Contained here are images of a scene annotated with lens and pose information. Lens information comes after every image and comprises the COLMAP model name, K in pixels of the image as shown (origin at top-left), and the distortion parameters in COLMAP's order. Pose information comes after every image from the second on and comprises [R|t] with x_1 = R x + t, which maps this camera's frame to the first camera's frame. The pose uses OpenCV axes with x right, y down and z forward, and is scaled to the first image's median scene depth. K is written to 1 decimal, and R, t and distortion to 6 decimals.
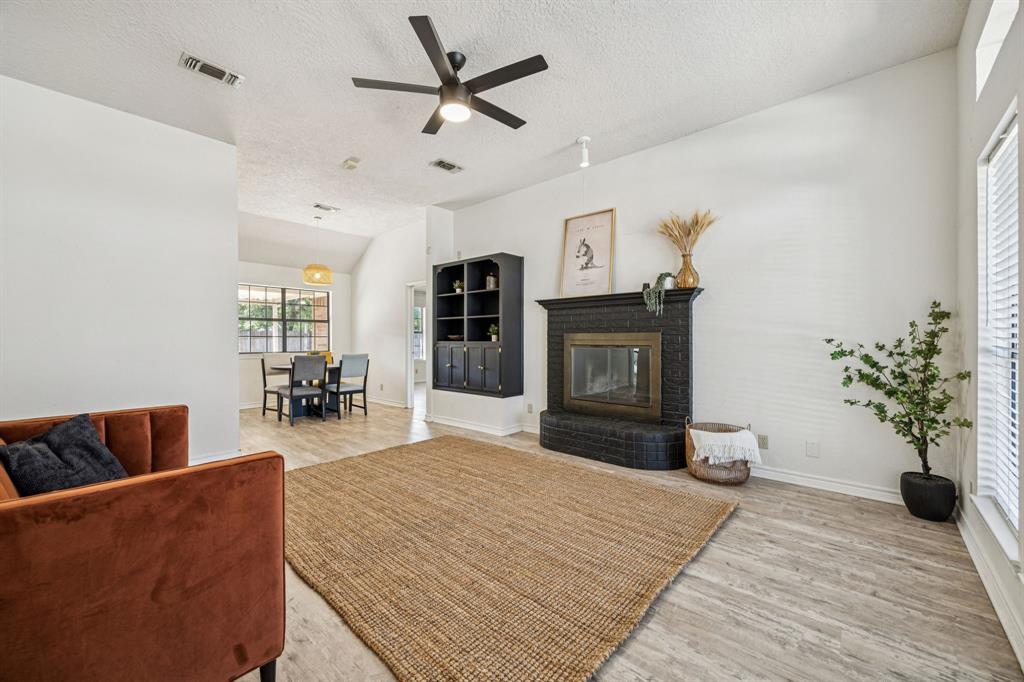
lens RADIAL K [[404.9, 0, 511.5], [0, 404.9, 338.3], [0, 0, 1]] dist [-0.009434, -0.000301]
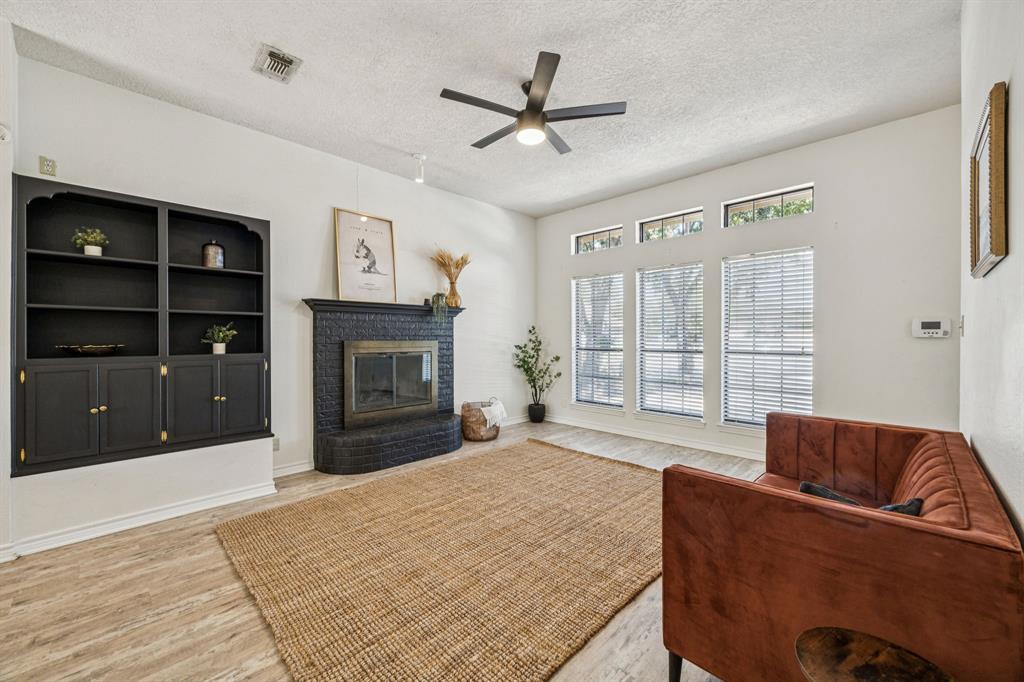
lens RADIAL K [[404.9, 0, 511.5], [0, 404.9, 338.3], [0, 0, 1]] dist [-0.009434, -0.000301]
pose [[0.044234, -0.005667, 0.999005, -0.775881], [-0.005223, 0.999969, 0.005904, -0.026621], [-0.999008, -0.005479, 0.044203, 0.646872]]
